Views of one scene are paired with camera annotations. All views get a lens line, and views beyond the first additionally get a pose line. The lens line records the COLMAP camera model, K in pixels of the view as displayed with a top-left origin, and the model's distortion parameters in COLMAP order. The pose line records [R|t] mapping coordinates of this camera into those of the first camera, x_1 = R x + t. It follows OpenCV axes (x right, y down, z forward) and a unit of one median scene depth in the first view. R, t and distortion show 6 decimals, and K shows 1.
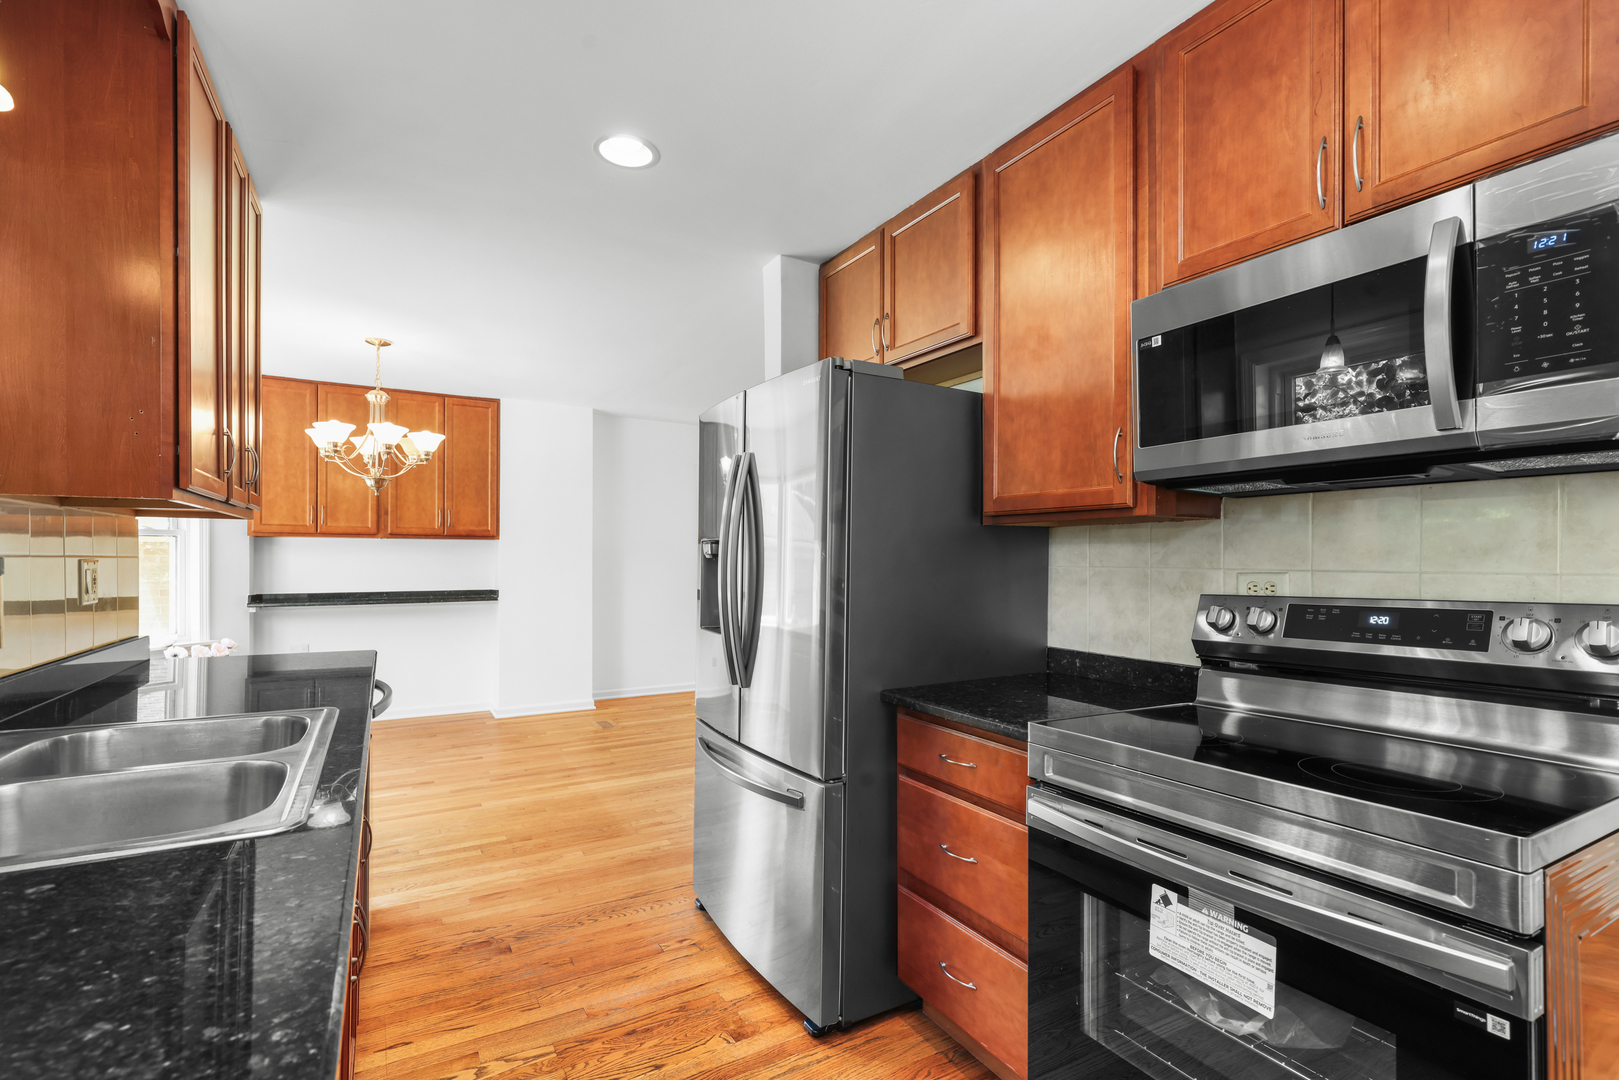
lens RADIAL K [[745.7, 0, 800.1], [0, 745.7, 556.1], [0, 0, 1]] dist [0.000571, 0.000165]
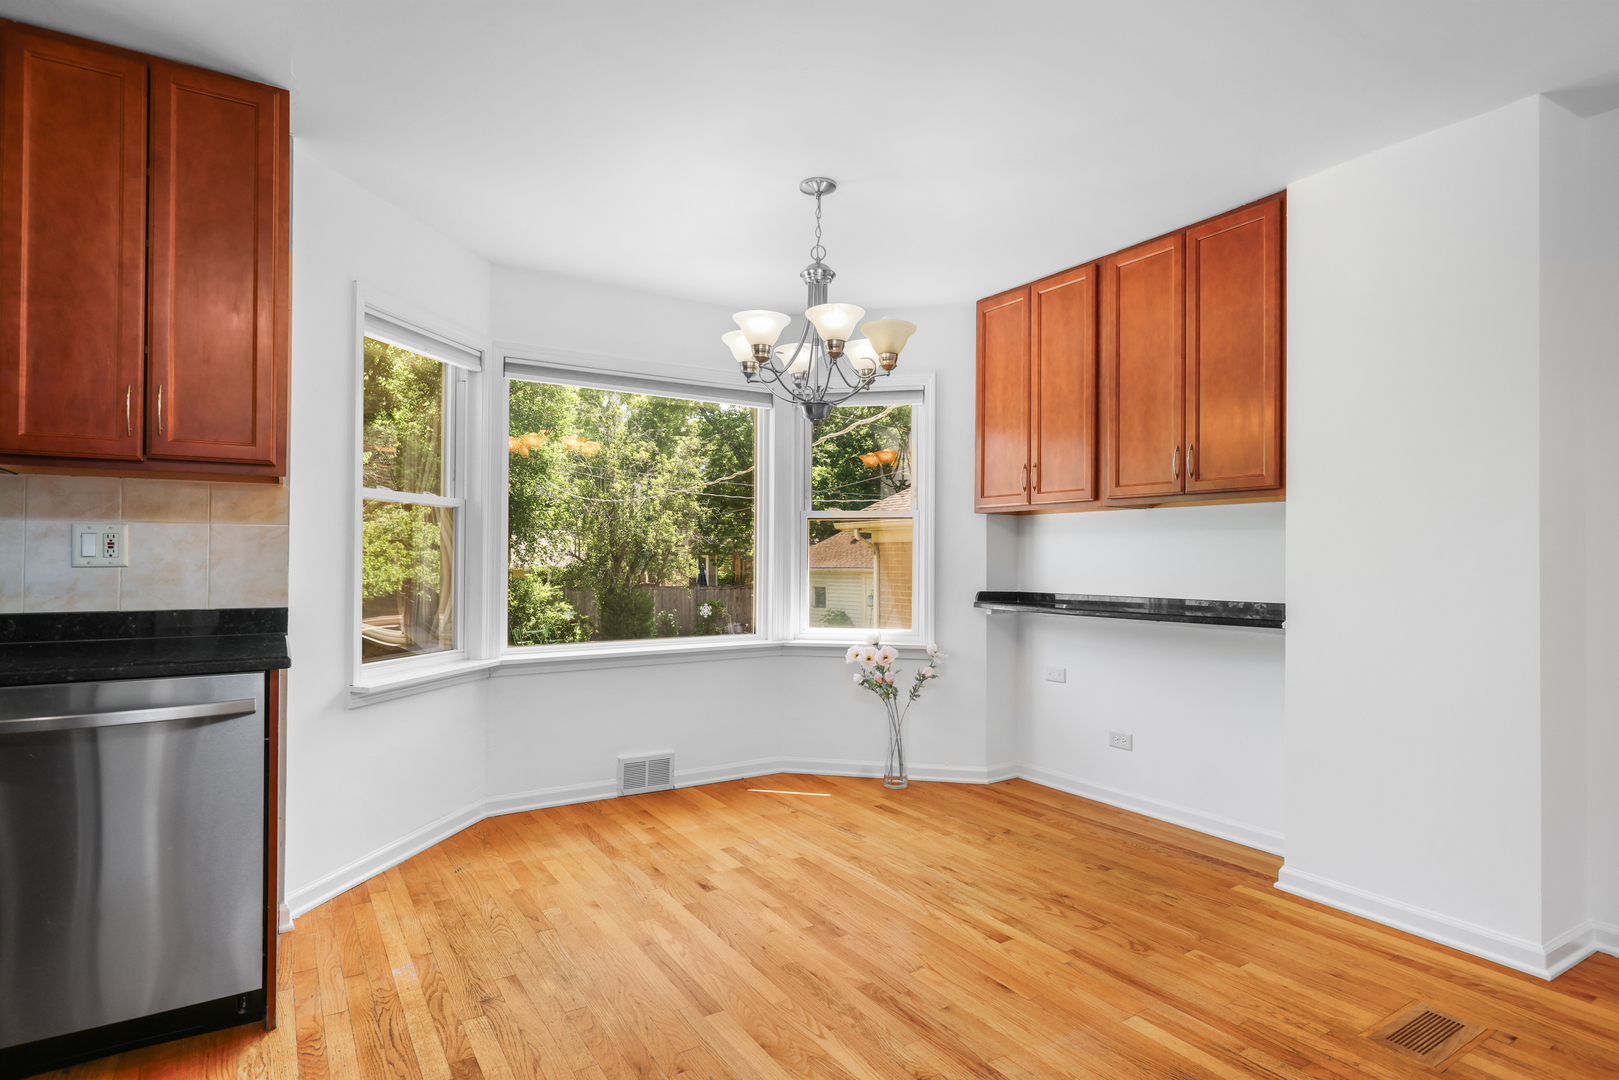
lens RADIAL K [[844.8, 0, 806.1], [0, 844.8, 546.8], [0, 0, 1]] dist [0.005564, 0.000405]
pose [[0.047501, -0.015219, -0.998755, 0.137575], [-0.005225, 0.999866, -0.015484, 0.025876], [0.998858, 0.005954, 0.047415, 0.951769]]
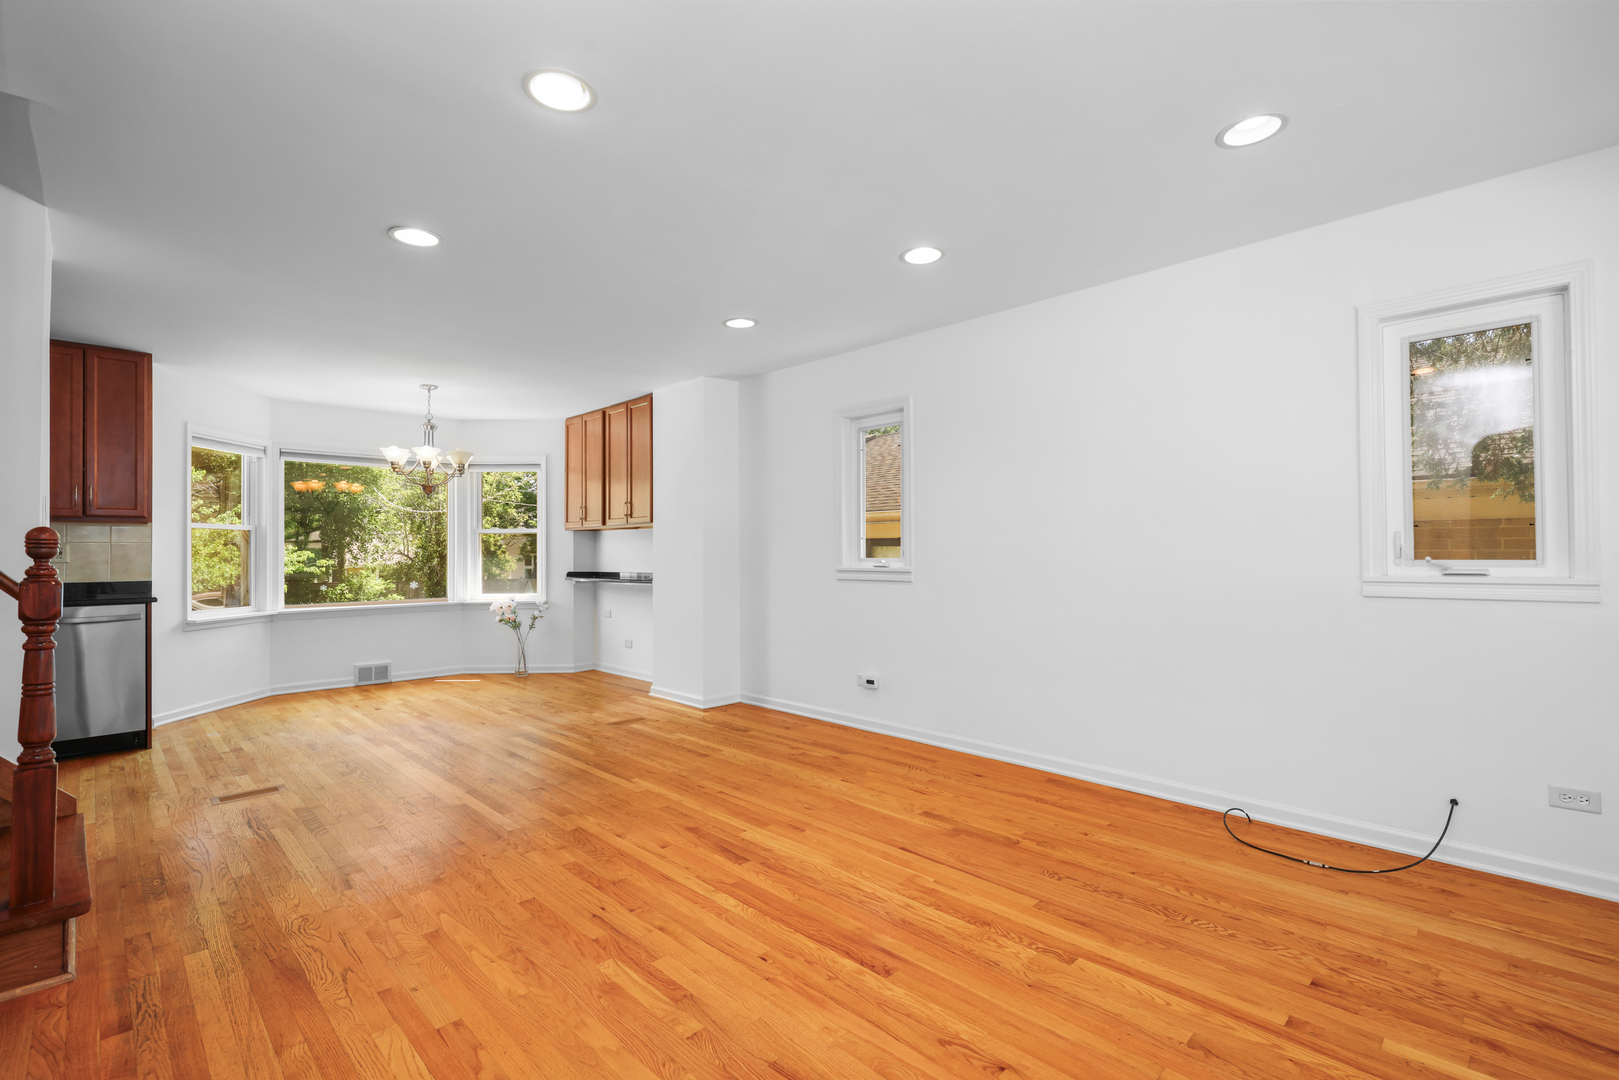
lens RADIAL K [[729.8, 0, 806.1], [0, 729.8, 545.4], [0, 0, 1]] dist [0.001789, 0.000620]
pose [[0.253697, -0.013956, -0.967183, 0.902523], [0.005223, 0.999901, -0.013058, 0.027182], [0.967270, -0.001738, 0.253745, 1.320702]]
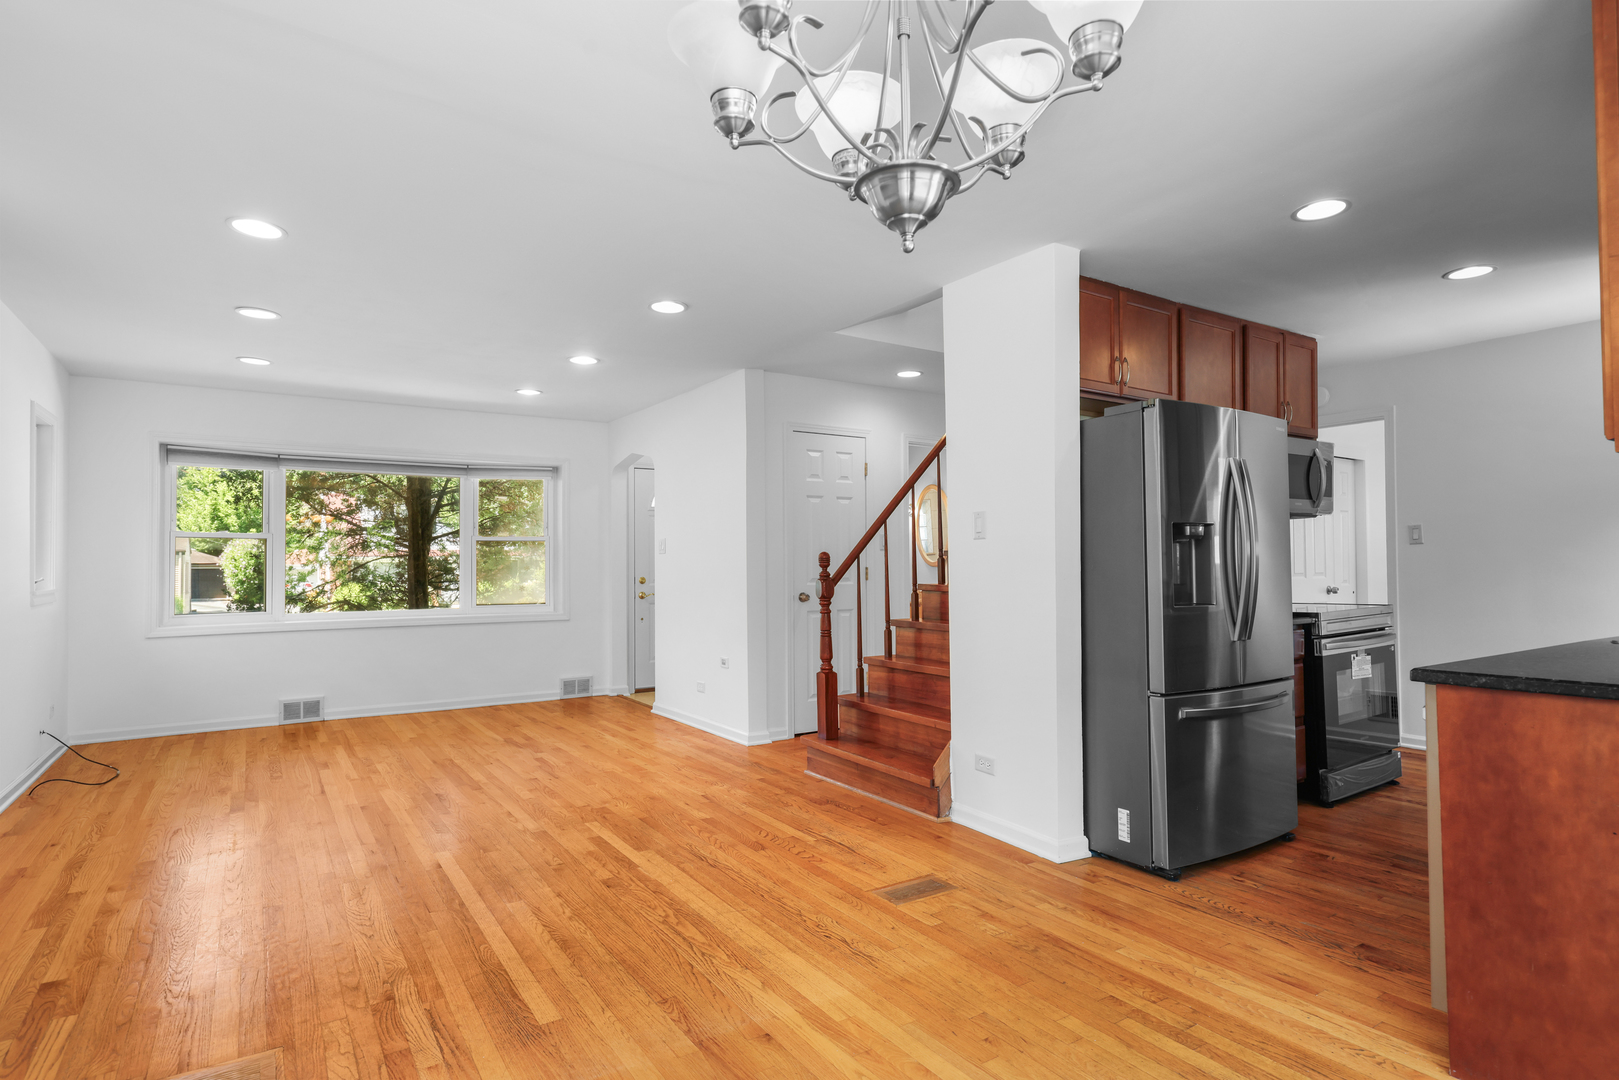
lens RADIAL K [[842.8, 0, 809.5], [0, 842.8, 540.0], [0, 0, 1]] dist [-0.001953, 0.000460]
pose [[-0.069381, 0.031769, 0.997084, -0.840335], [0.006790, 0.999485, -0.031373, 0.024219], [-0.997567, 0.004594, -0.069561, 1.045747]]
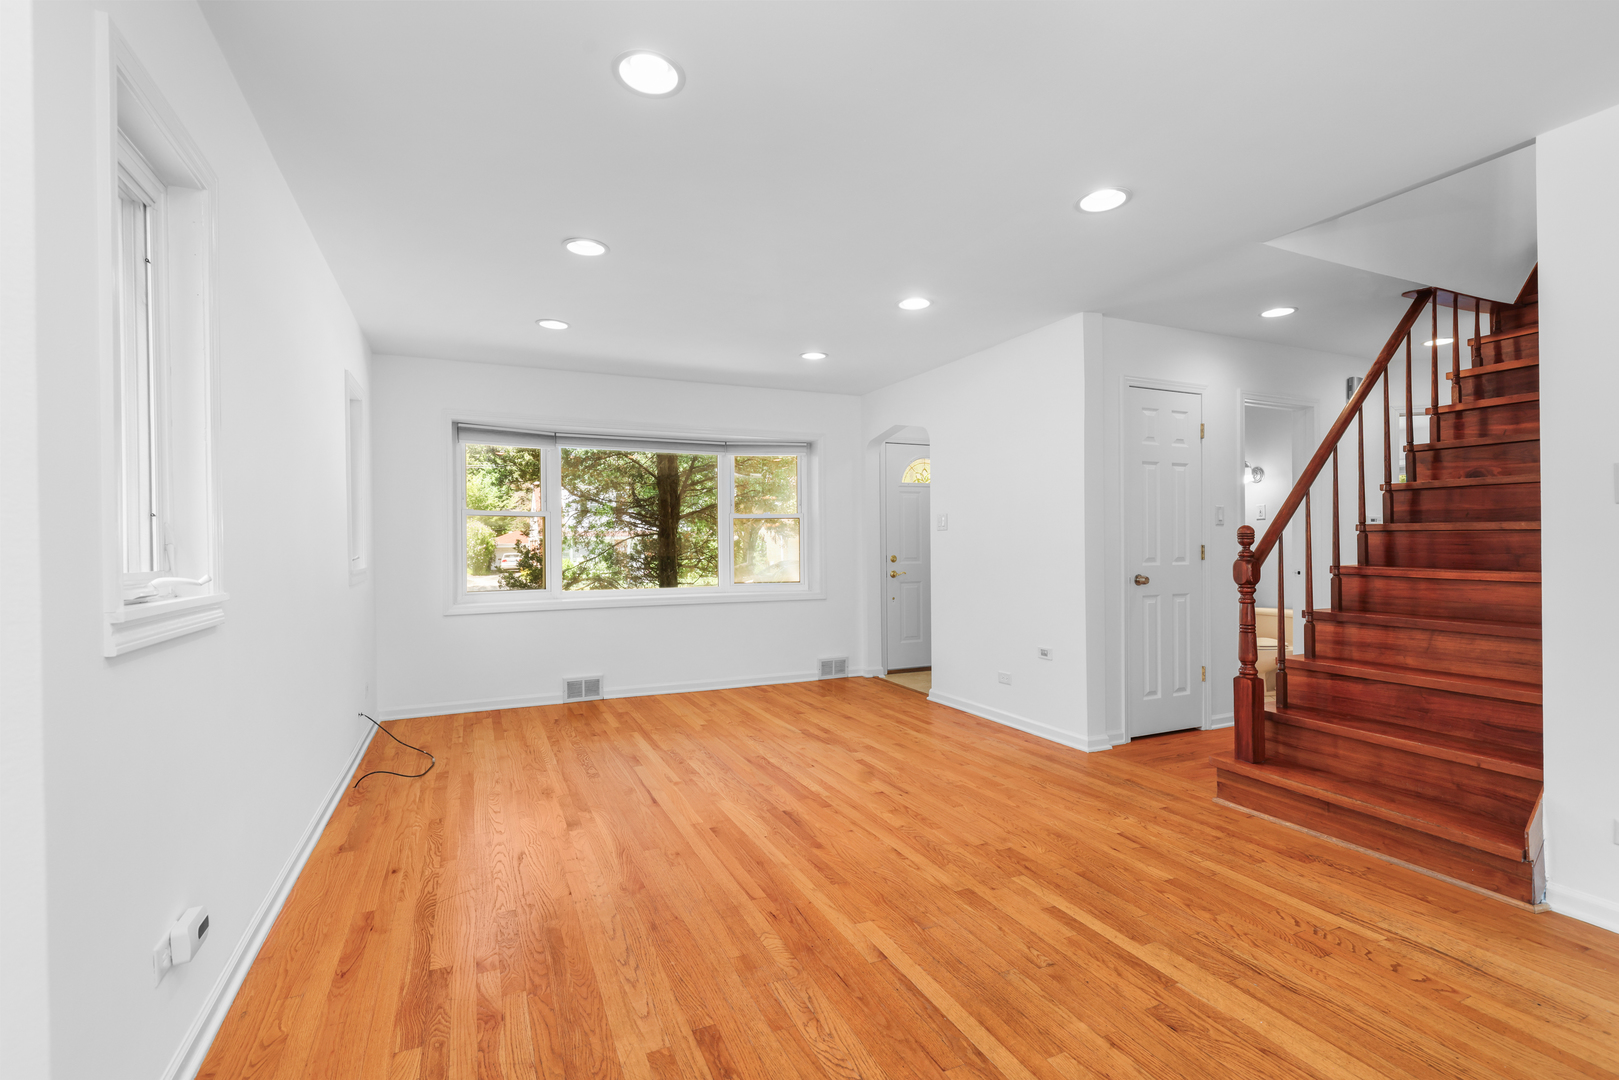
lens RADIAL K [[729.8, 0, 806.1], [0, 729.8, 545.4], [0, 0, 1]] dist [0.001789, 0.000620]
pose [[0.086905, -0.000767, 0.996216, -0.520908], [0.007681, 0.999970, 0.000100, 0.022298], [-0.996187, 0.007643, 0.086909, 1.344634]]
